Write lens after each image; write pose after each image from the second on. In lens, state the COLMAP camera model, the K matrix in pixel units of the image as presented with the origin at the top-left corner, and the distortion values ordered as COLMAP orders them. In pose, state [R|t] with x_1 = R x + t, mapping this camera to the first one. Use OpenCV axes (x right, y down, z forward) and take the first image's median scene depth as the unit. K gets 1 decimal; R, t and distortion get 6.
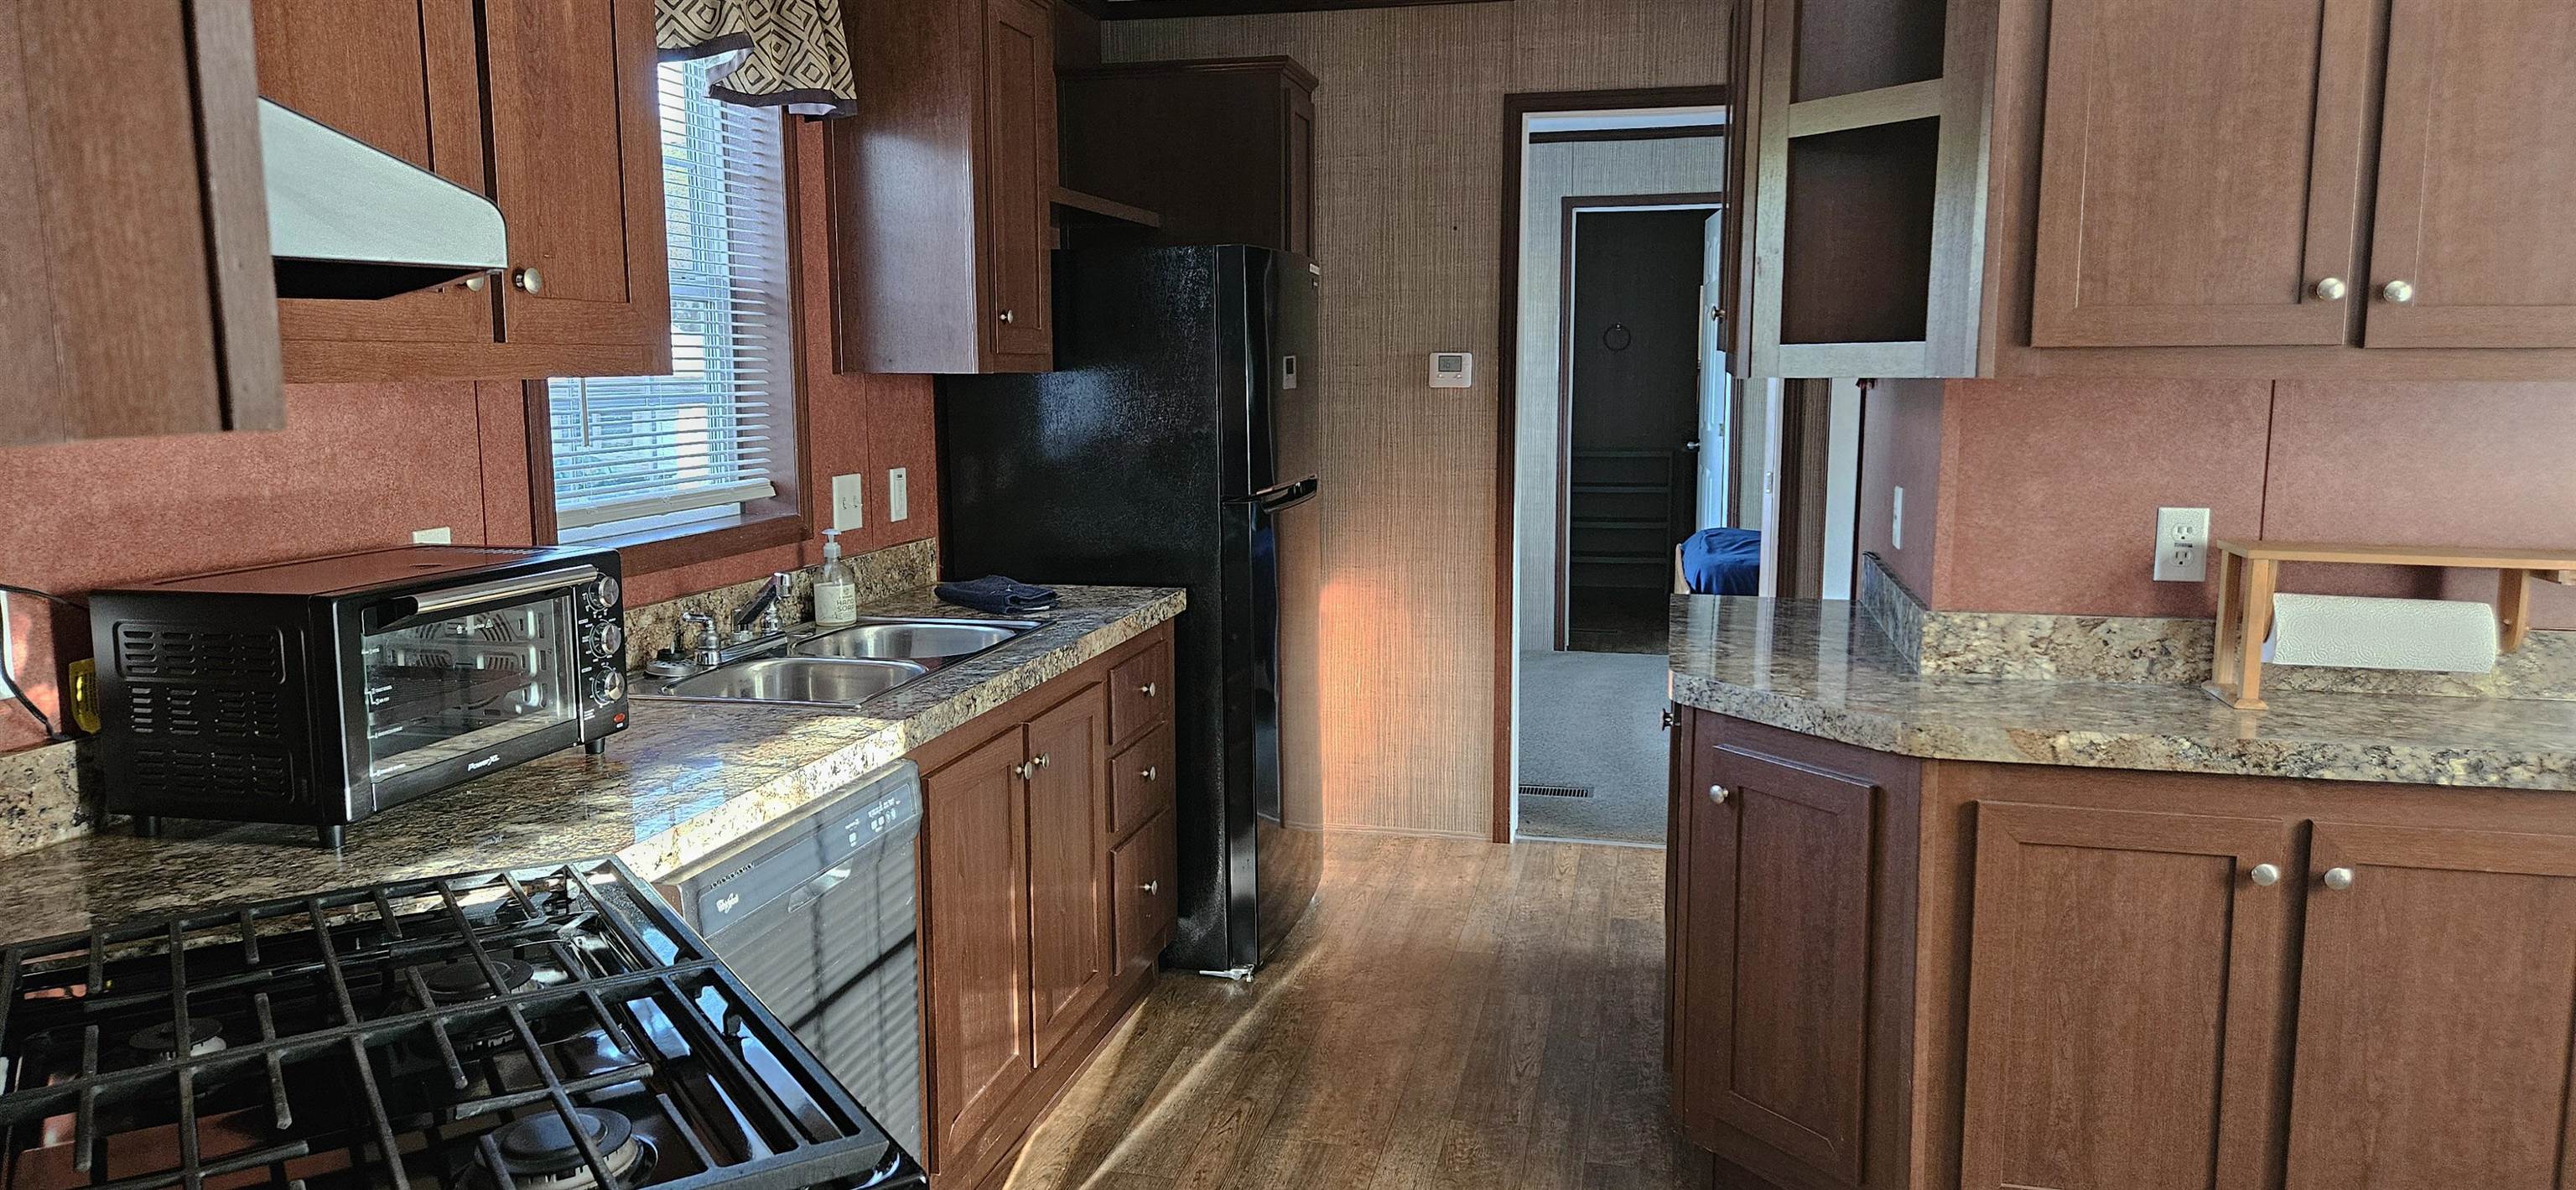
lens RADIAL K [[1725.7, 0, 1288.0], [0, 1725.7, 595.0], [0, 0, 1]] dist [0.093185, -0.080474]
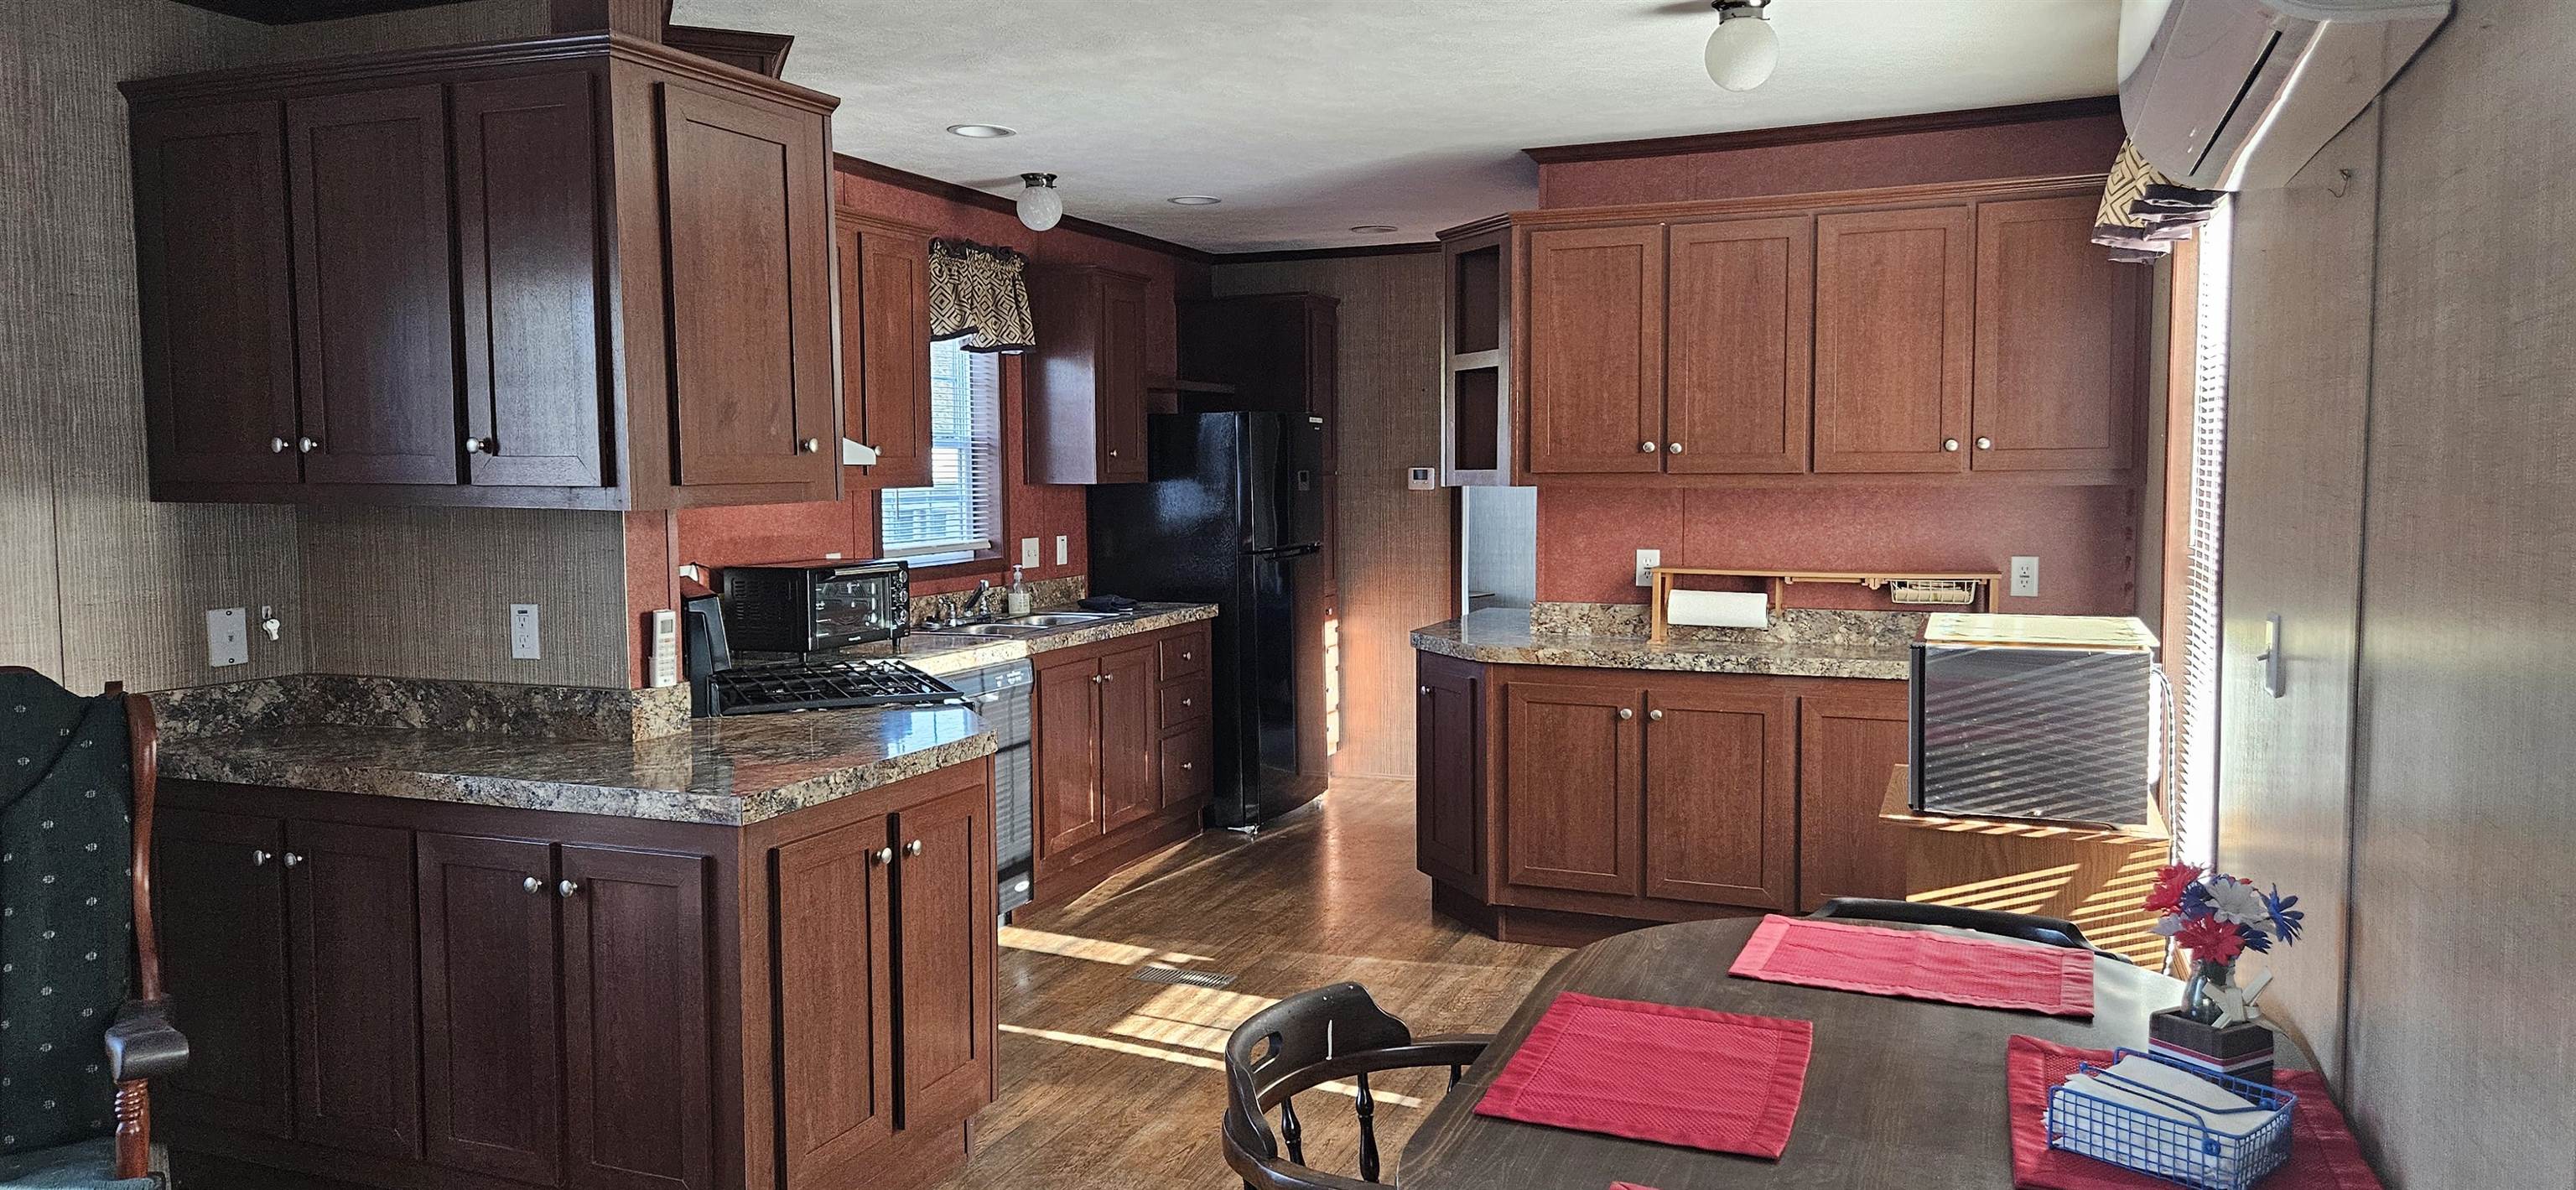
lens RADIAL K [[1725.7, 0, 1288.0], [0, 1725.7, 595.0], [0, 0, 1]] dist [0.093185, -0.080474]
pose [[0.986051, 0.006698, -0.166309, 0.432133], [-0.016228, 0.998298, -0.056015, 0.120466], [0.165651, 0.057933, 0.984481, -1.026998]]
